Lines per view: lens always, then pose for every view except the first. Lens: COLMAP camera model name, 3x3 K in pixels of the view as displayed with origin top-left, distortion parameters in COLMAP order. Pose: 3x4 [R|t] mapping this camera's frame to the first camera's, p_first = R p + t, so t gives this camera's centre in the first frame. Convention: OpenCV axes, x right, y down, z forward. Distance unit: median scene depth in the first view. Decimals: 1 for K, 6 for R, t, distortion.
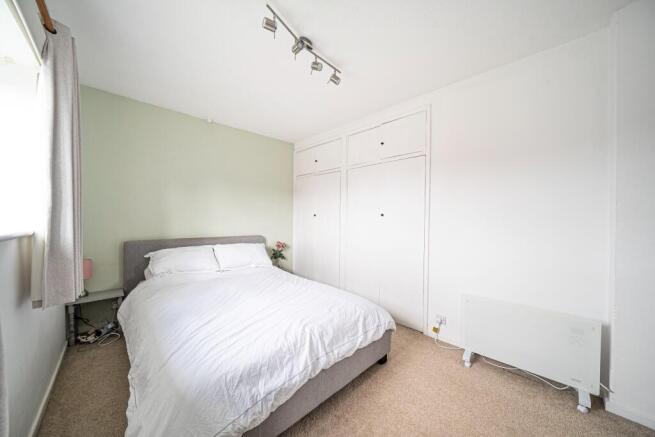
lens RADIAL K [[223.2, 0, 327.5], [0, 223.2, 218.5], [0, 0, 1]] dist [-0.023589, -0.000040]
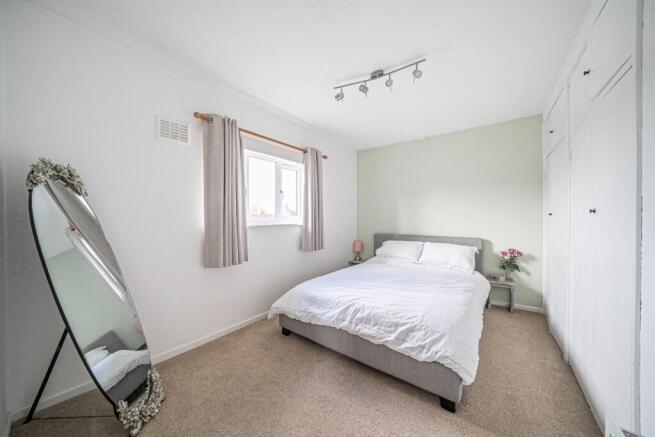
lens RADIAL K [[223.2, 0, 327.5], [0, 223.2, 218.5], [0, 0, 1]] dist [-0.023589, -0.000040]
pose [[0.162584, -0.011262, -0.986630, 1.034390], [0.003632, 0.999935, -0.010816, 0.008196], [0.986688, -0.001825, 0.162614, 0.526595]]
